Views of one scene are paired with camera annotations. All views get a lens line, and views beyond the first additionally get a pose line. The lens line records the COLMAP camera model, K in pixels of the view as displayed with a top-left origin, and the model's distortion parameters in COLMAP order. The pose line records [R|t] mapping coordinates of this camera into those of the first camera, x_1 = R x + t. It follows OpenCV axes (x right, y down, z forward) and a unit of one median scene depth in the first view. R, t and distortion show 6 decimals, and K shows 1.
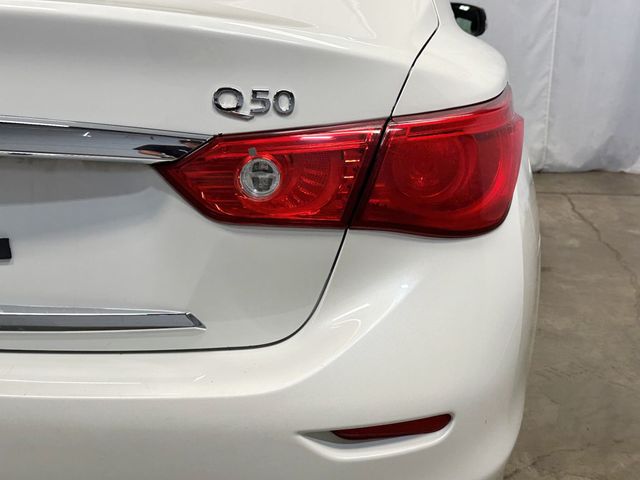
lens RADIAL K [[823.9, 0, 322.3], [0, 823.9, 243.1], [0, 0, 1]] dist [0.107440, 0.000000]
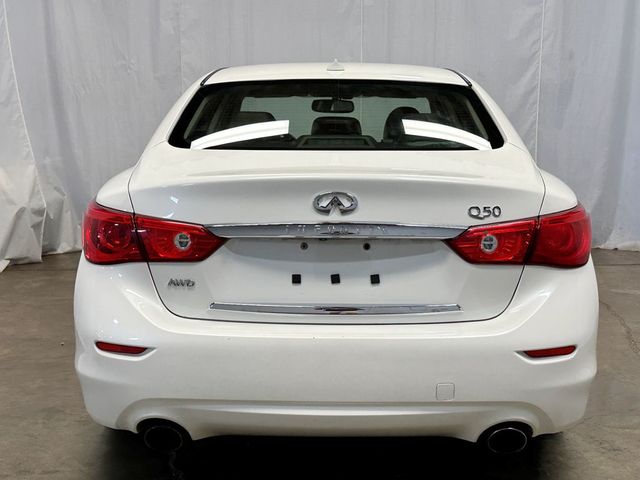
lens RADIAL K [[823.9, 0, 316.7], [0, 823.9, 239.1], [0, 0, 1]] dist [0.107440, 0.000000]
pose [[0.998434, -0.034188, 0.044274, -0.648070], [0.039043, 0.992727, -0.113883, 0.151856], [-0.040059, 0.115434, 0.992507, -1.274635]]
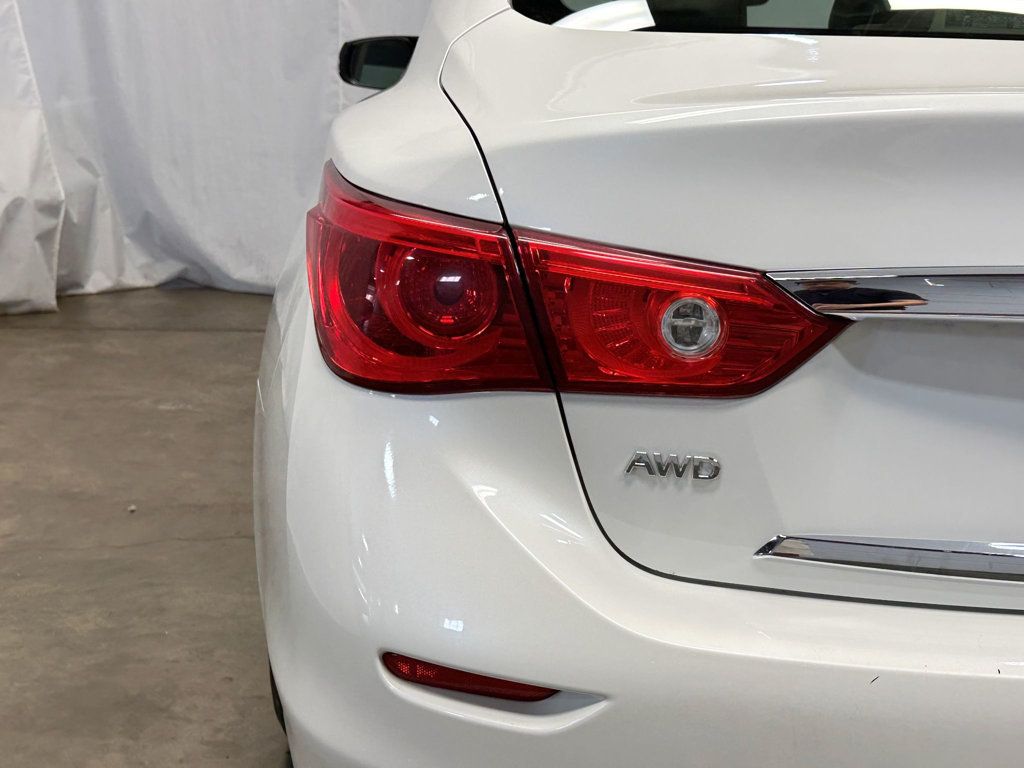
lens RADIAL K [[1318.3, 0, 491.8], [0, 1318.3, 370.6], [0, 0, 1]] dist [0.107440, 0.000000]
pose [[0.997607, -0.015012, 0.067488, -1.151033], [0.017283, 0.999300, -0.033186, -0.049952], [-0.066943, 0.034273, 0.997168, -0.034828]]
